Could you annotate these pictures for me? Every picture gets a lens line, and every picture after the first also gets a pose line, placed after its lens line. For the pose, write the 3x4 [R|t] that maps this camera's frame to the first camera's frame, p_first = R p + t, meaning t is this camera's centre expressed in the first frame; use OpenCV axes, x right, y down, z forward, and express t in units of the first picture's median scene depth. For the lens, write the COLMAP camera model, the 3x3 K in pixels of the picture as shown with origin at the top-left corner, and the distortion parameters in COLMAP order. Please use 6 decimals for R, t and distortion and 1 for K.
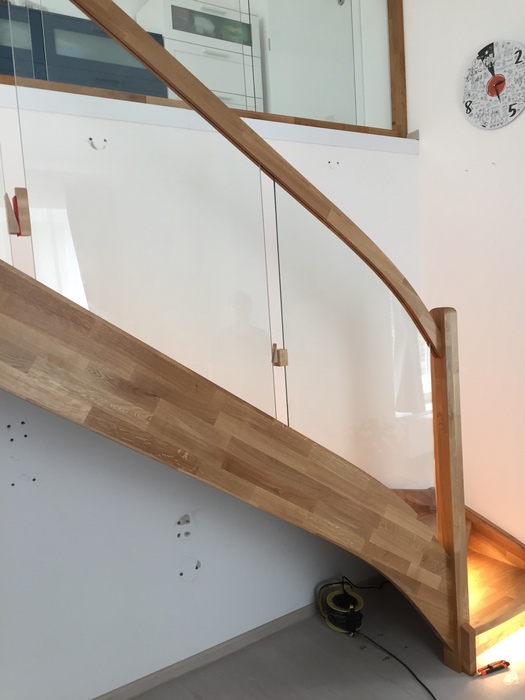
lens RADIAL K [[588.5, 0, 263.0], [0, 588.5, 348.7], [0, 0, 1]] dist [0.070340, -0.073310]
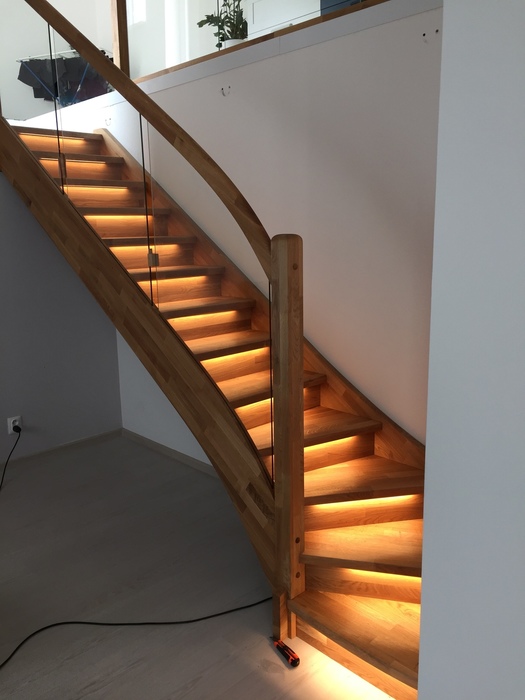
lens RADIAL K [[588.5, 0, 262.9], [0, 588.5, 349.8], [0, 0, 1]] dist [0.070340, -0.073310]
pose [[0.169793, 0.264460, -0.949332, 1.207341], [-0.088264, 0.963529, 0.252628, -0.129055], [0.981519, 0.040898, 0.186943, 0.860888]]
